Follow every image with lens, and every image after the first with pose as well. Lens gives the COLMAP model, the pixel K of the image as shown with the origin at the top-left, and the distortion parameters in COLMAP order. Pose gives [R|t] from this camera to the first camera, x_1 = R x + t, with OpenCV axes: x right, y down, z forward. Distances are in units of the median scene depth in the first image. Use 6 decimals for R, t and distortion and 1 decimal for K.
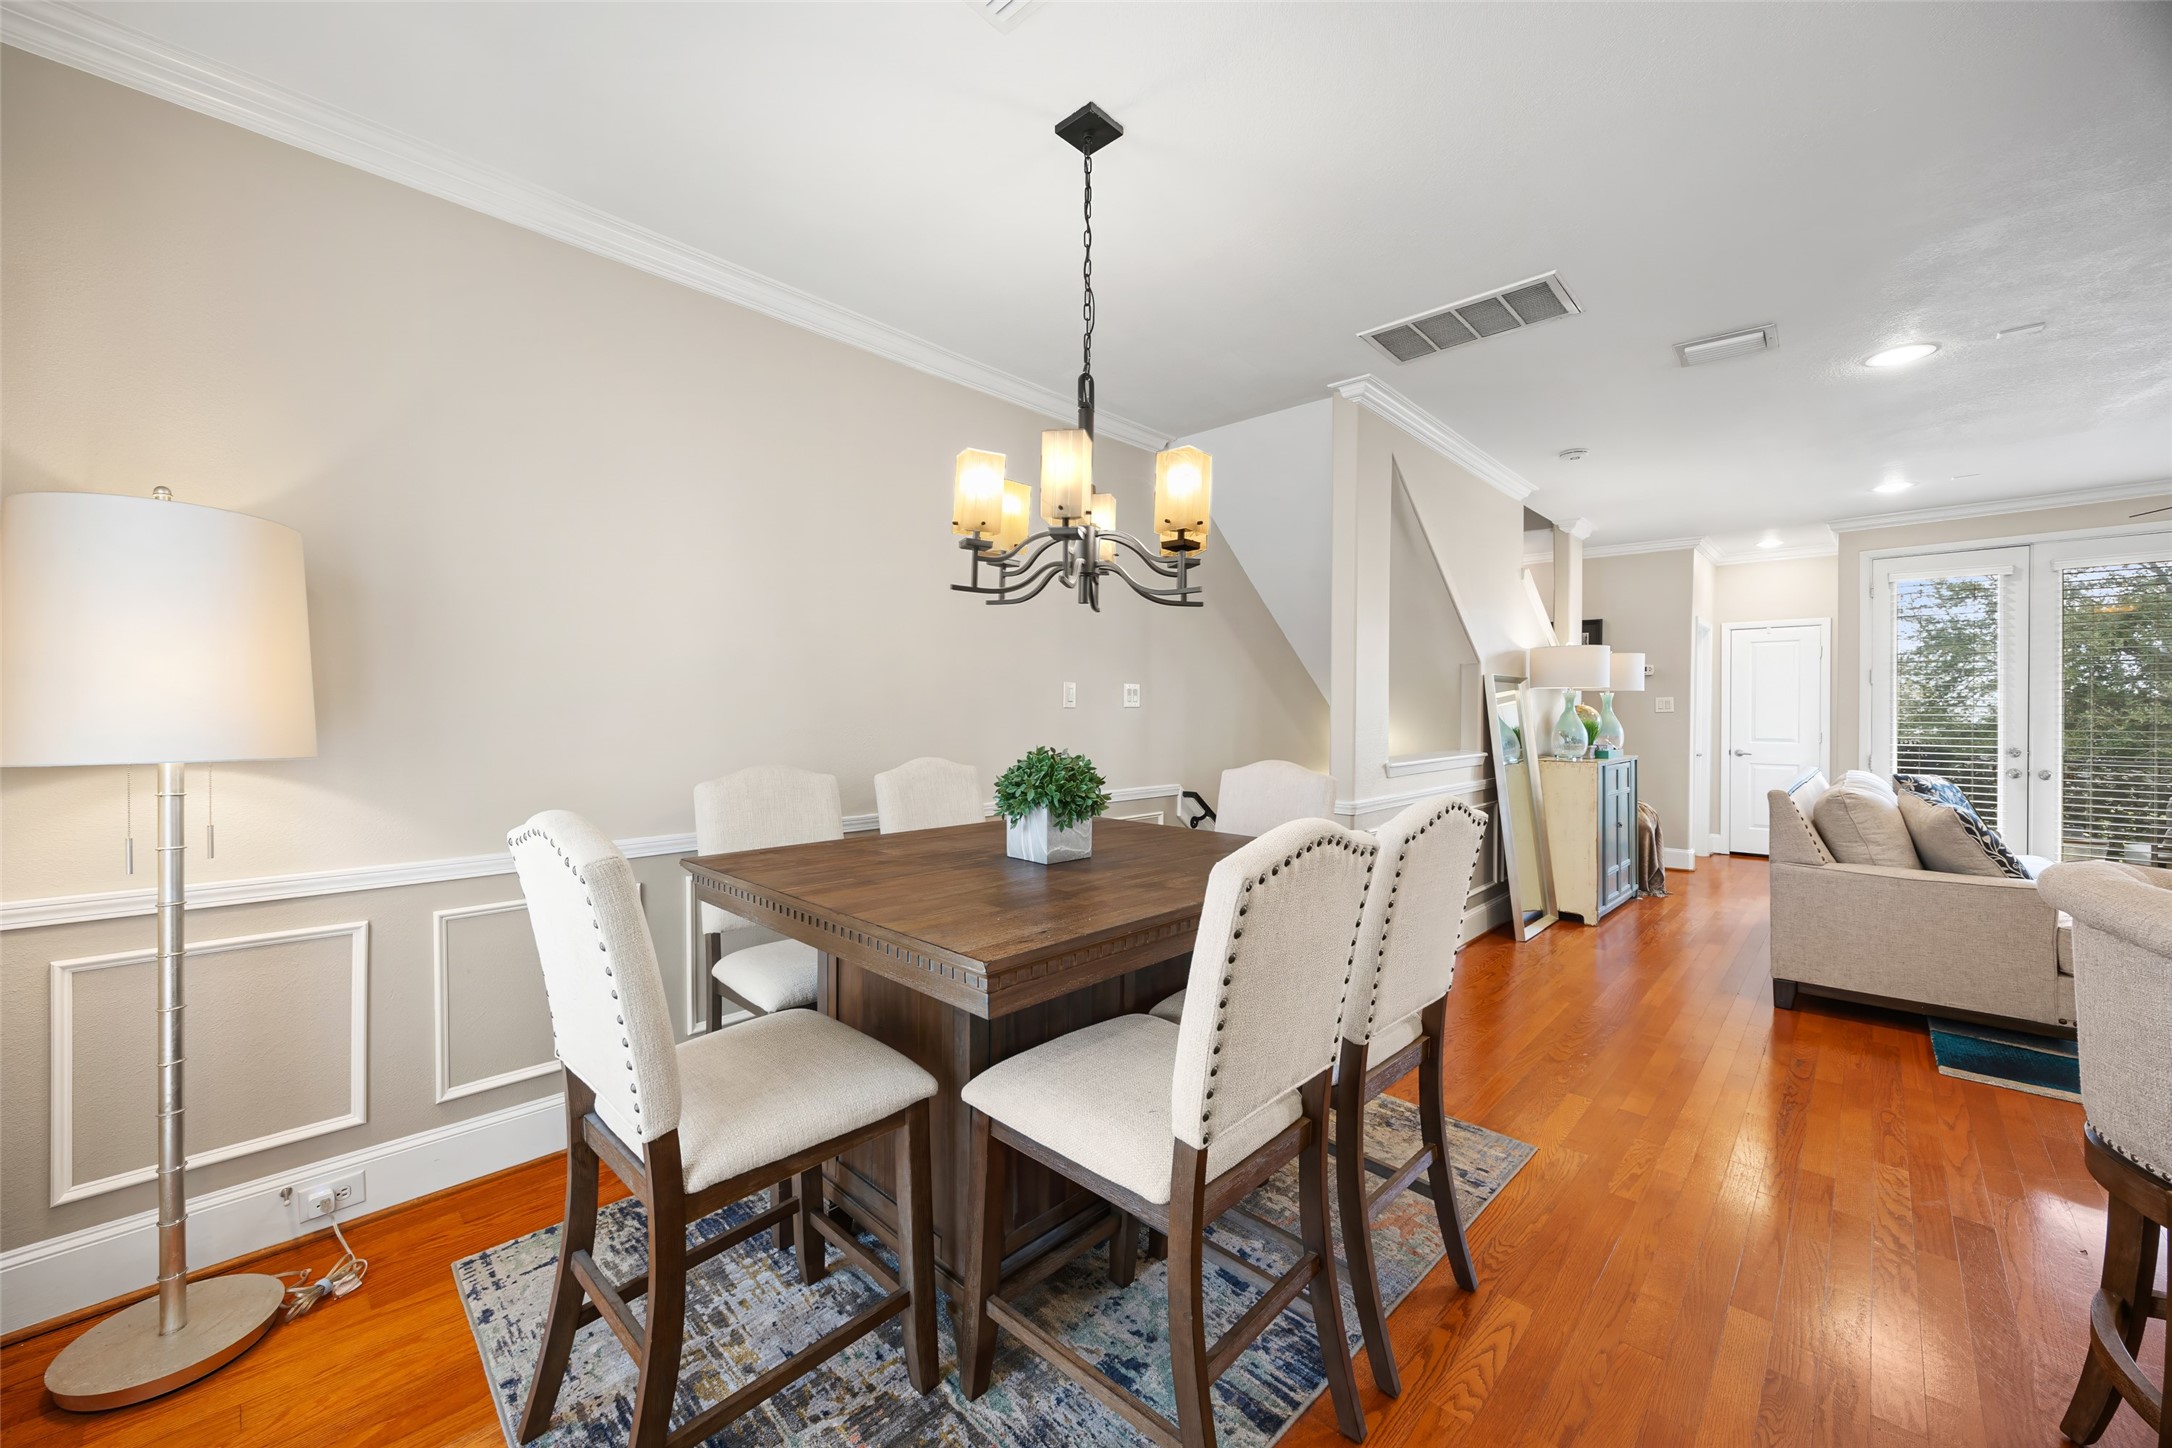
lens RADIAL K [[833.5, 0, 1090.6], [0, 833.5, 716.2], [0, 0, 1]] dist [-0.003687, -0.000217]
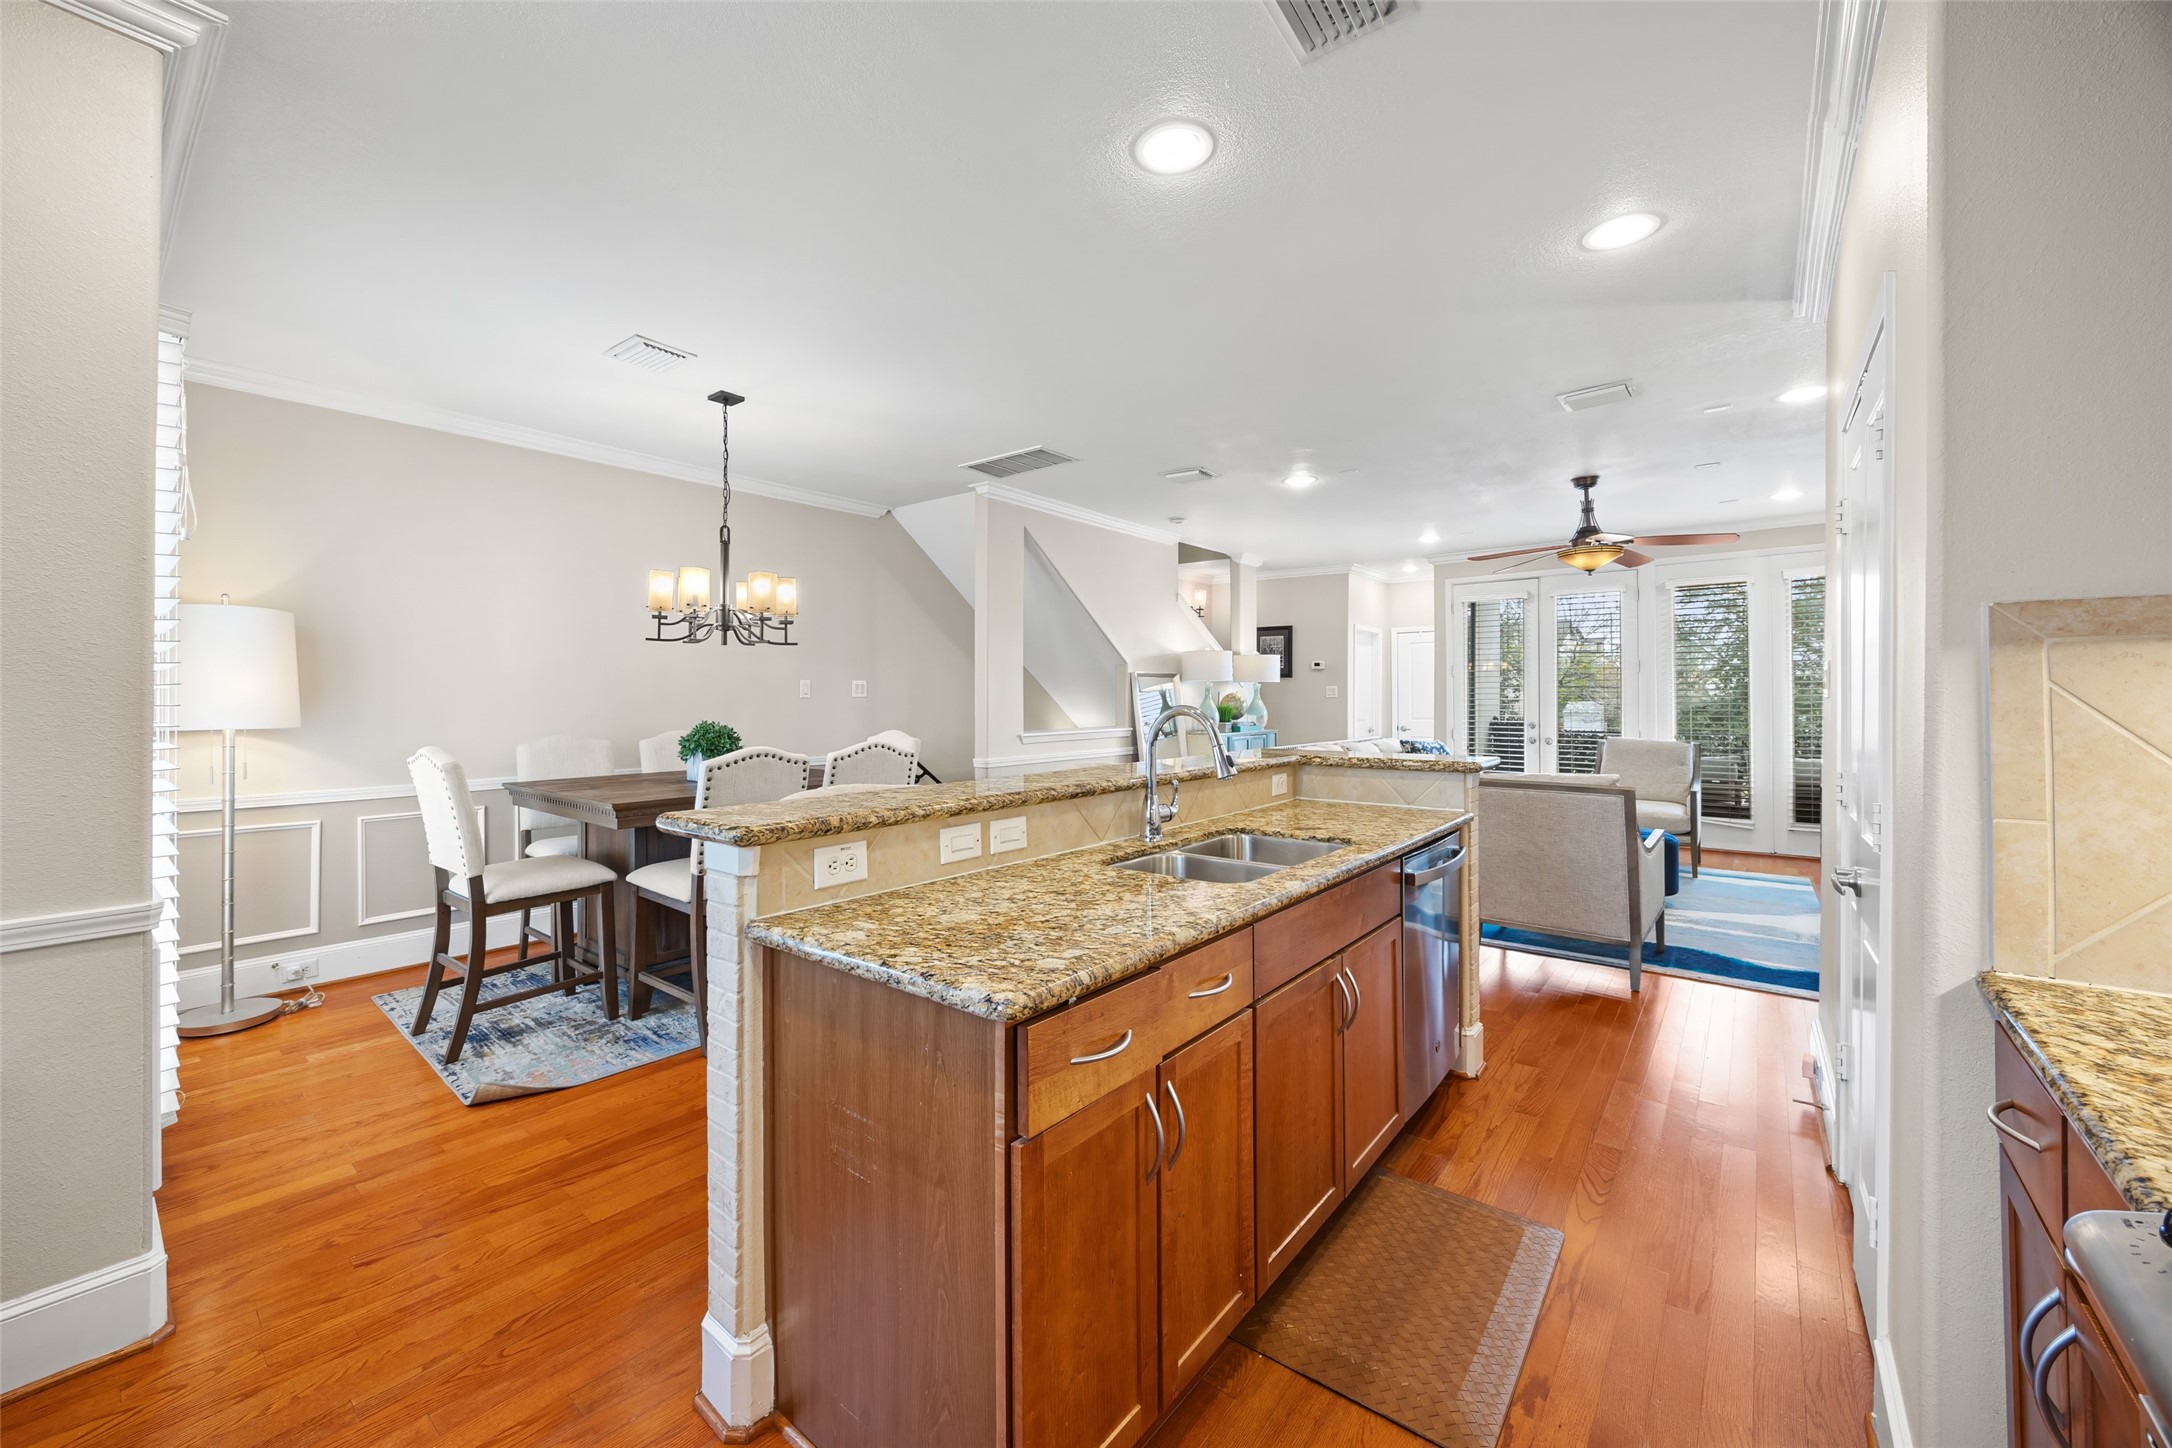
lens RADIAL K [[833.5, 0, 1059.8], [0, 833.5, 690.0], [0, 0, 1]] dist [-0.003687, -0.000217]
pose [[0.996229, -0.004723, 0.086631, 0.360006], [0.006220, 0.999836, -0.017015, 0.003666], [-0.086537, 0.017489, 0.996095, -0.590362]]
